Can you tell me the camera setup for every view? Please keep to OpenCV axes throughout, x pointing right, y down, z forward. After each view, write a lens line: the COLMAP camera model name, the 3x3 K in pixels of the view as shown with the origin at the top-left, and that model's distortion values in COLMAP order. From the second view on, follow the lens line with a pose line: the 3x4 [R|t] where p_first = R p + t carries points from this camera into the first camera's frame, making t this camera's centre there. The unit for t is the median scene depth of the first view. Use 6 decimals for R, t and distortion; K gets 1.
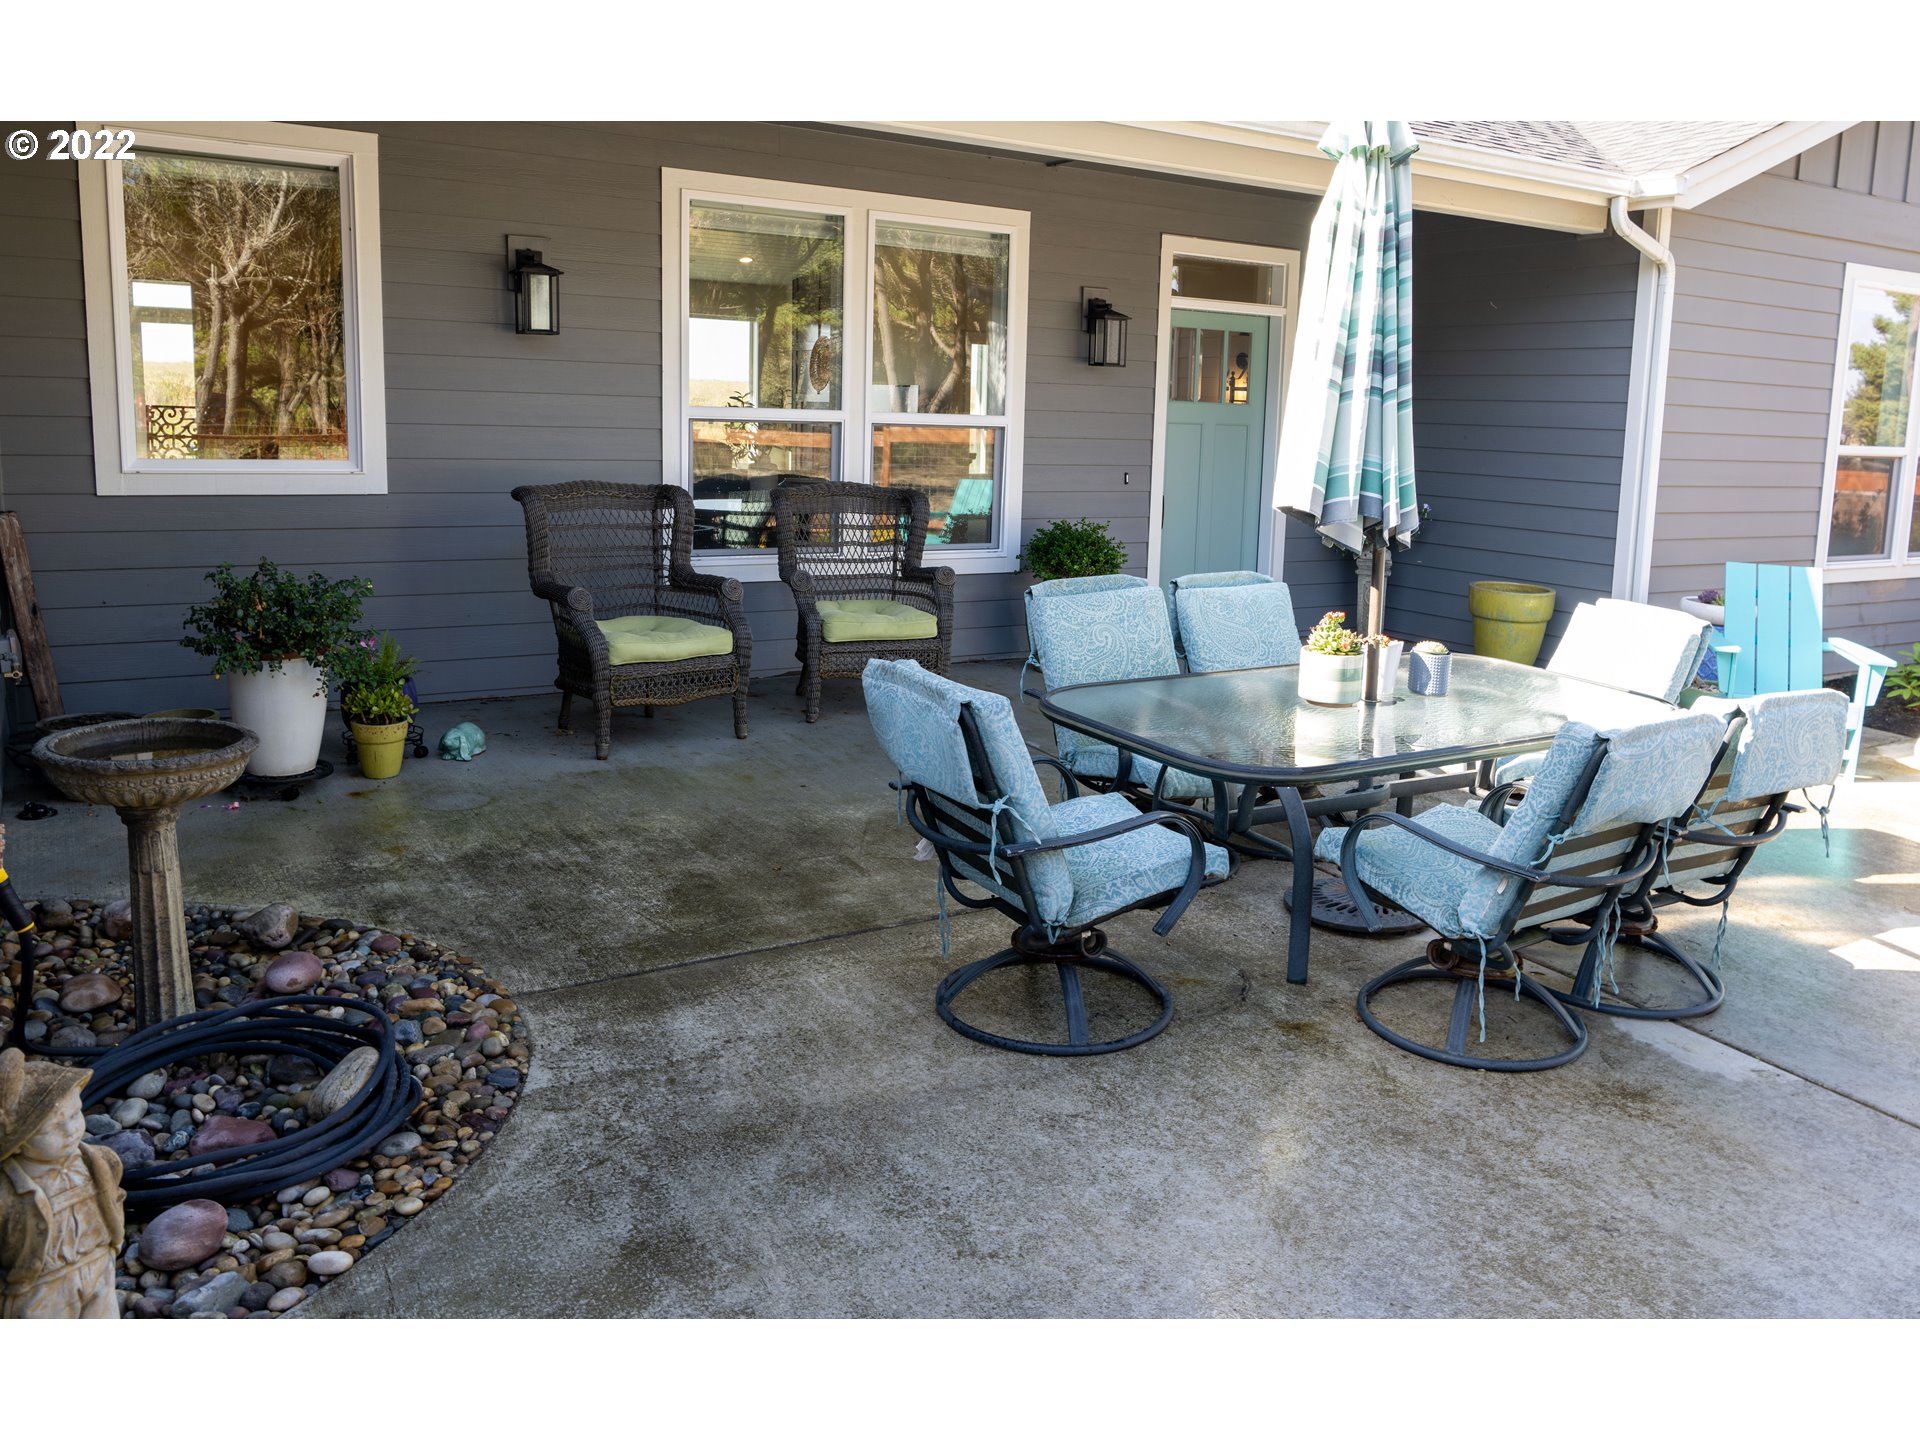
lens RADIAL K [[1498.9, 0, 1078.0], [0, 1498.9, 605.8], [0, 0, 1]] dist [-0.005921, 0.001521]
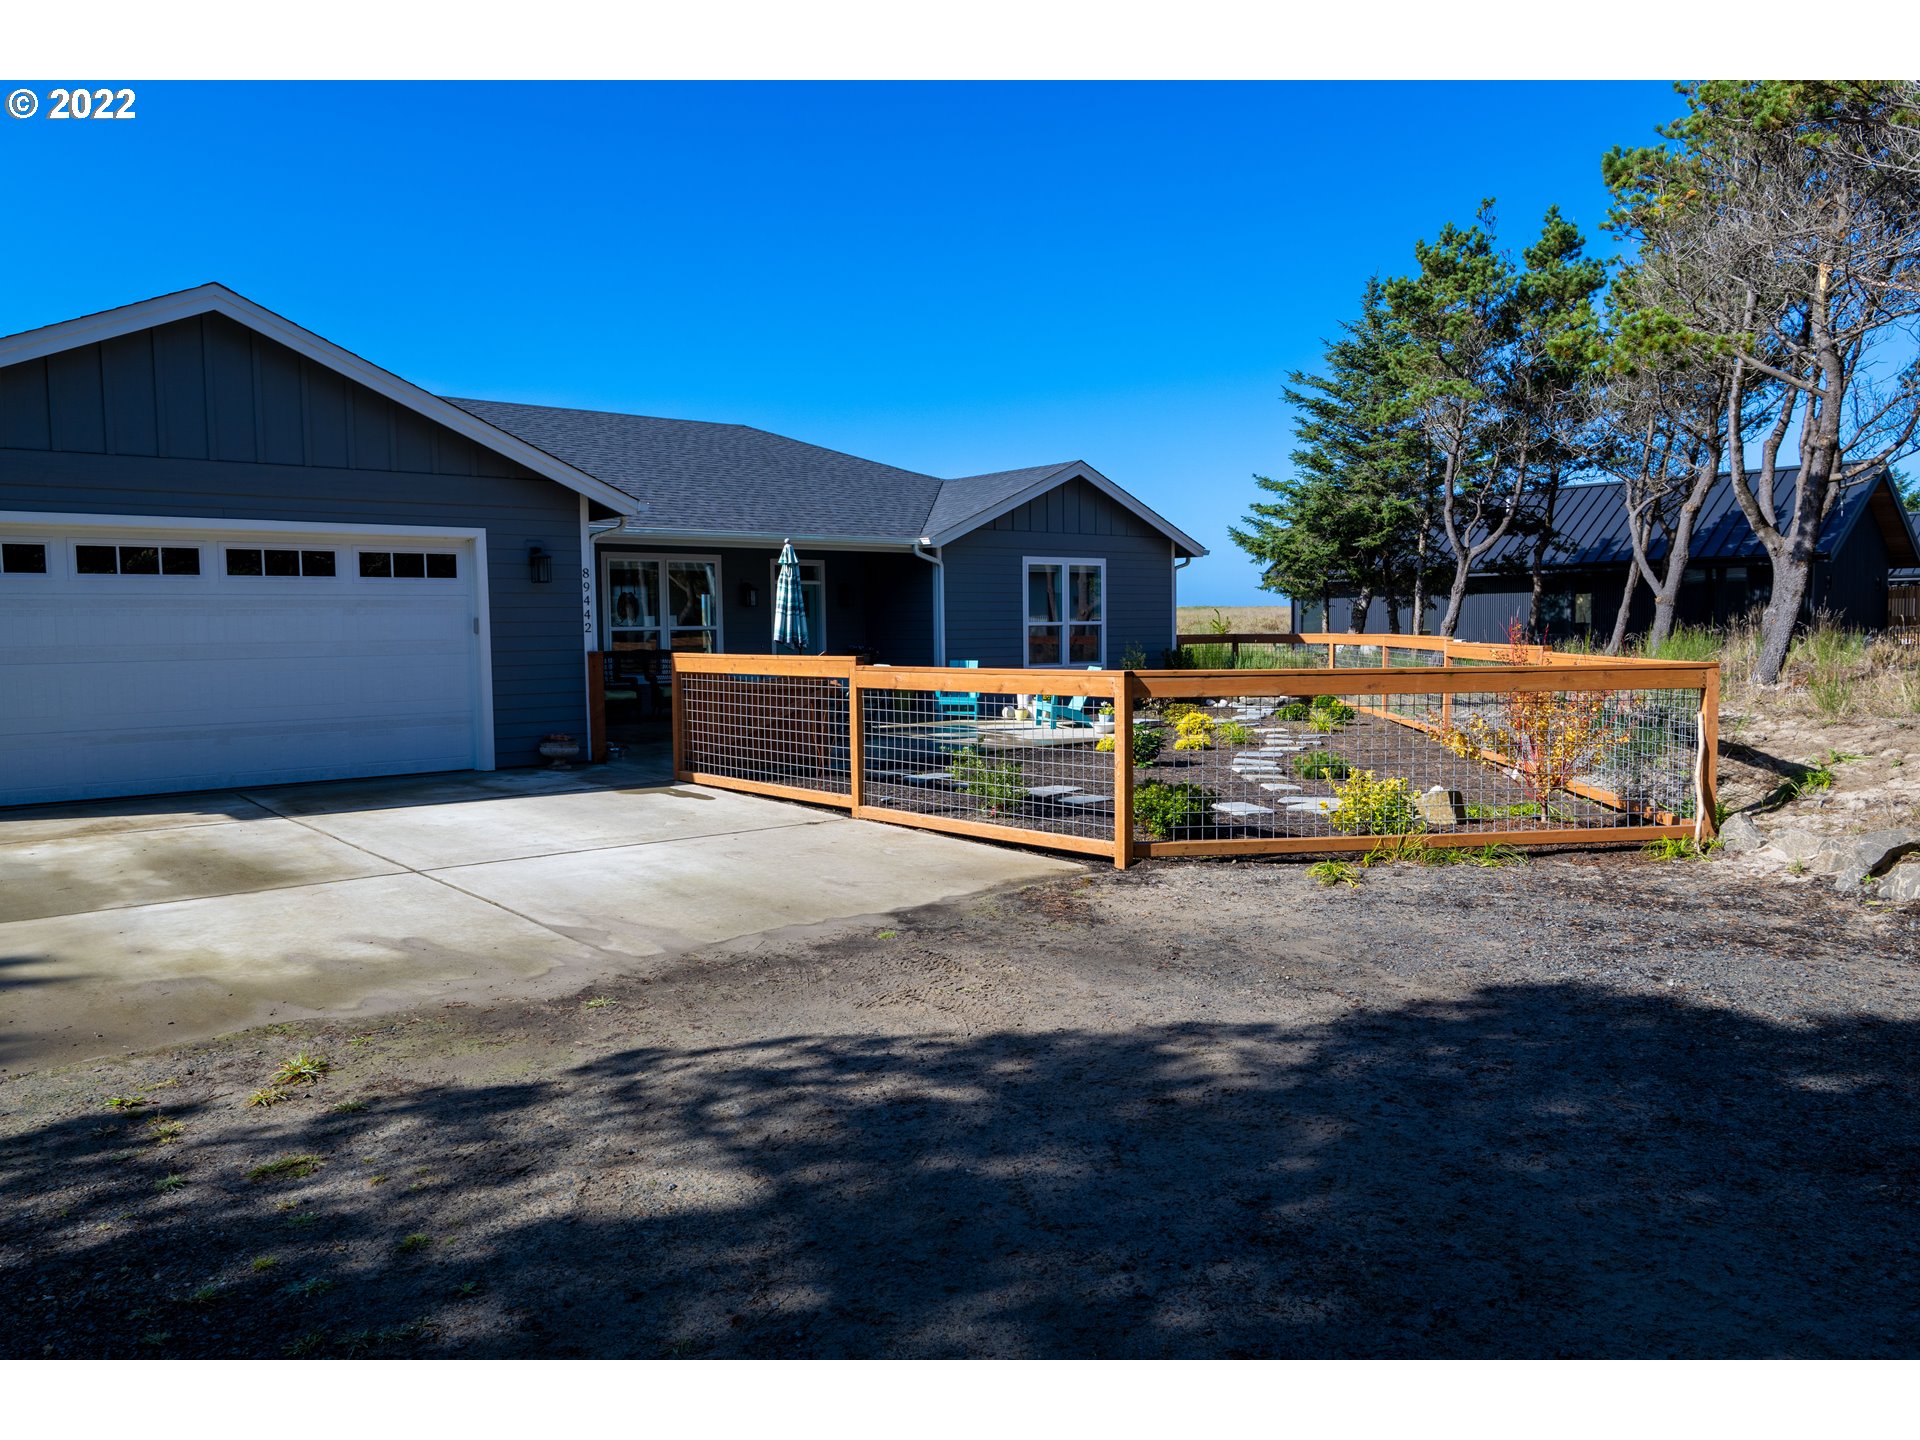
lens RADIAL K [[1384.3, 0, 960.0], [0, 1384.3, 720.0], [0, 0, 1]] dist [-0.002844, -0.000804]
pose [[0.991267, -0.054629, 0.120022, 0.163763], [0.061819, 0.996457, -0.057020, 0.445918], [-0.116482, 0.063942, 0.991132, -3.192265]]
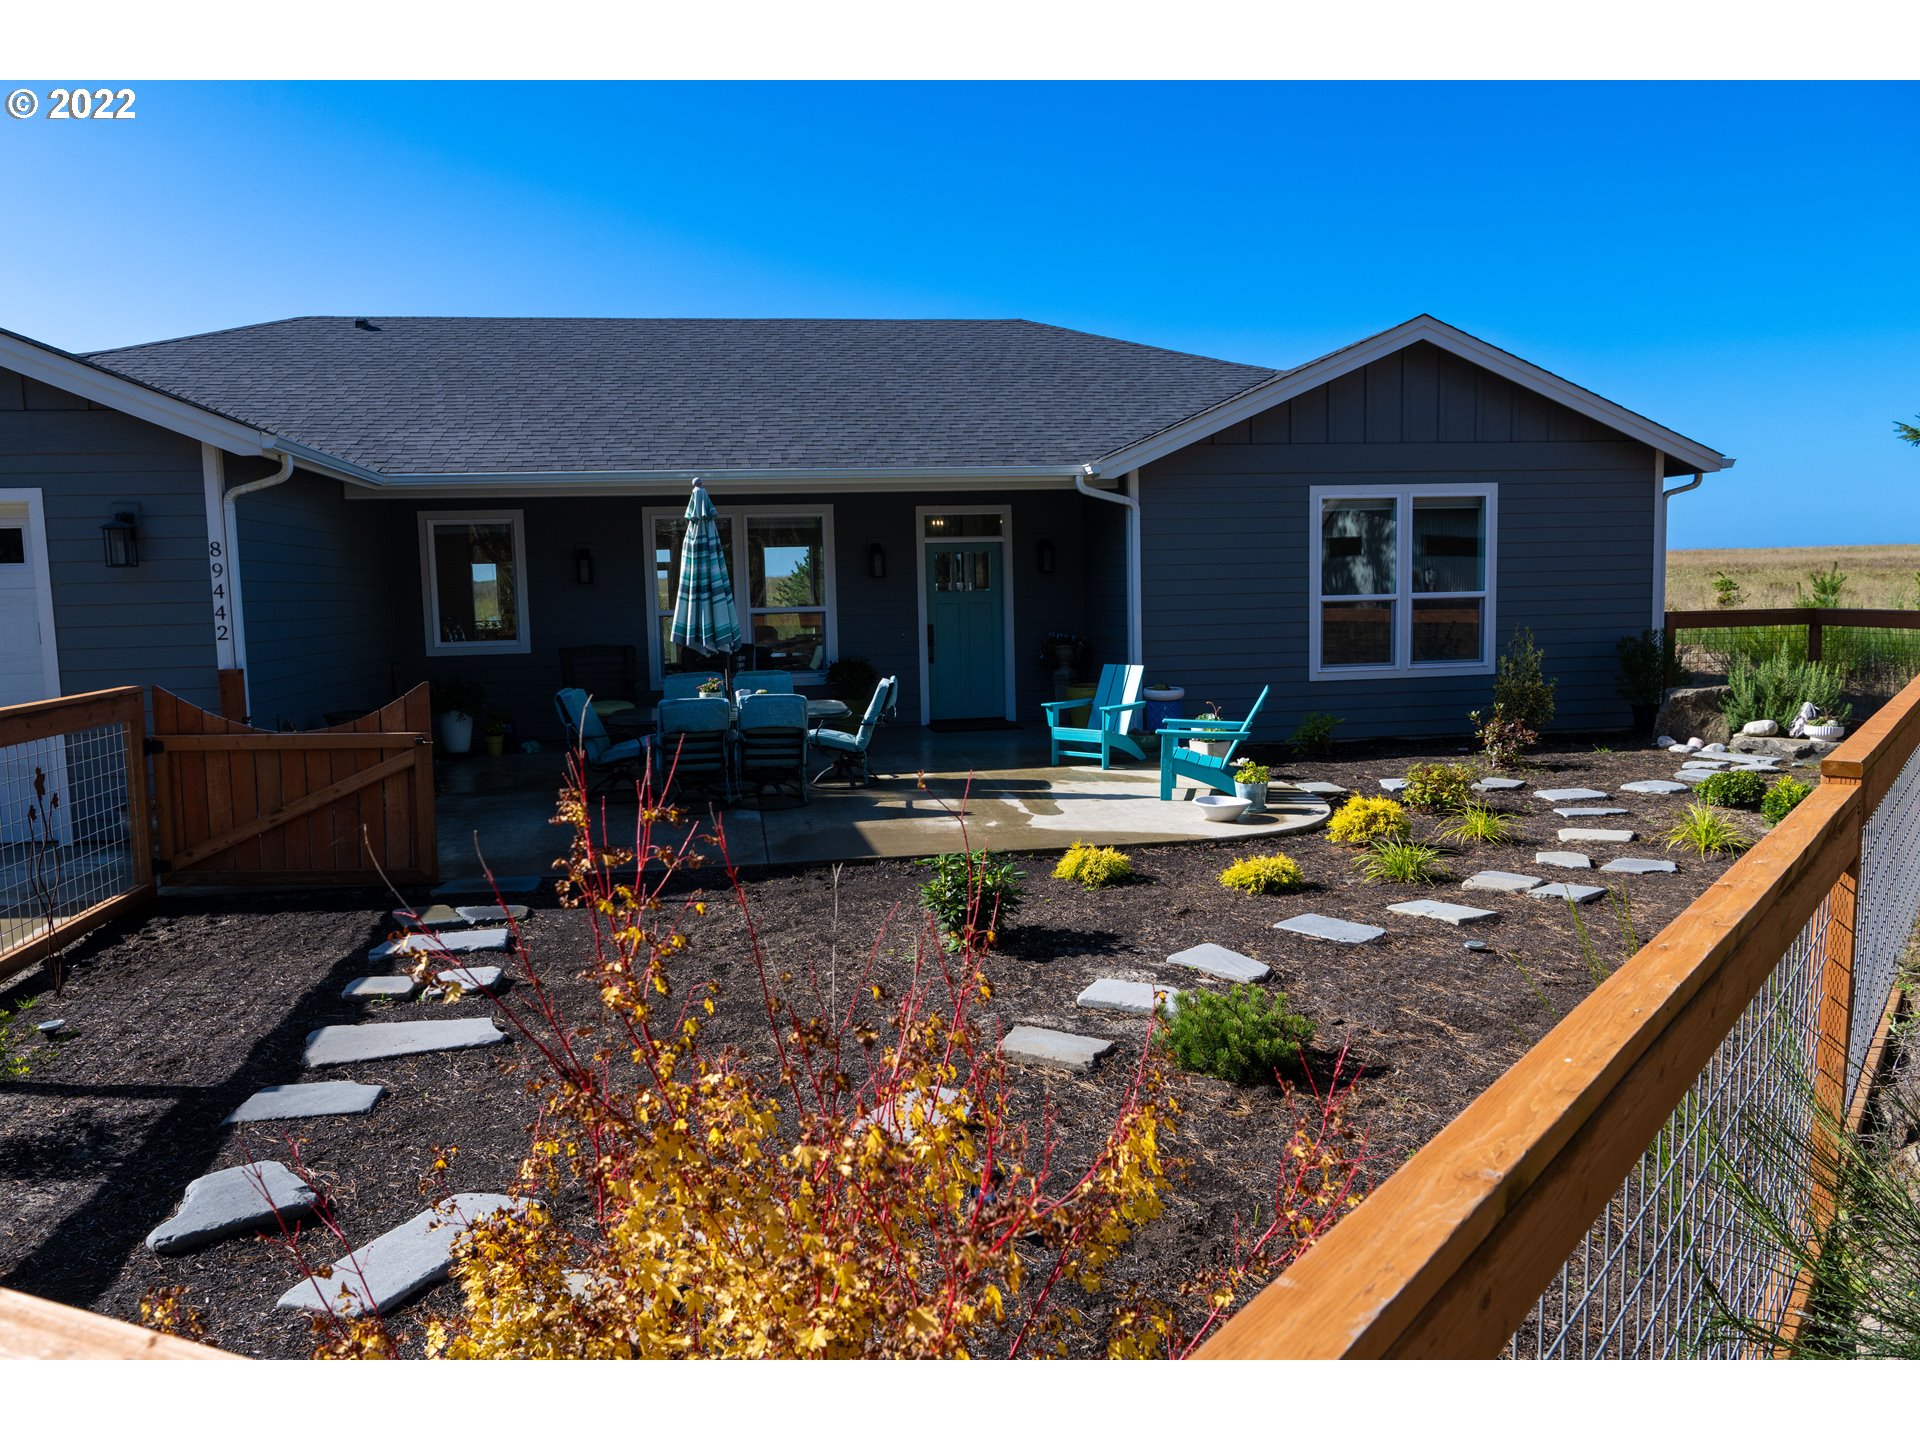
lens RADIAL K [[1430.7, 0, 960.0], [0, 1430.7, 720.0], [0, 0, 1]] dist [-0.005173, -0.000924]
pose [[0.907368, -0.016437, -0.420017, 1.753412], [0.000111, 0.999244, -0.038865, 0.190864], [0.420338, 0.035218, 0.906684, -1.249358]]
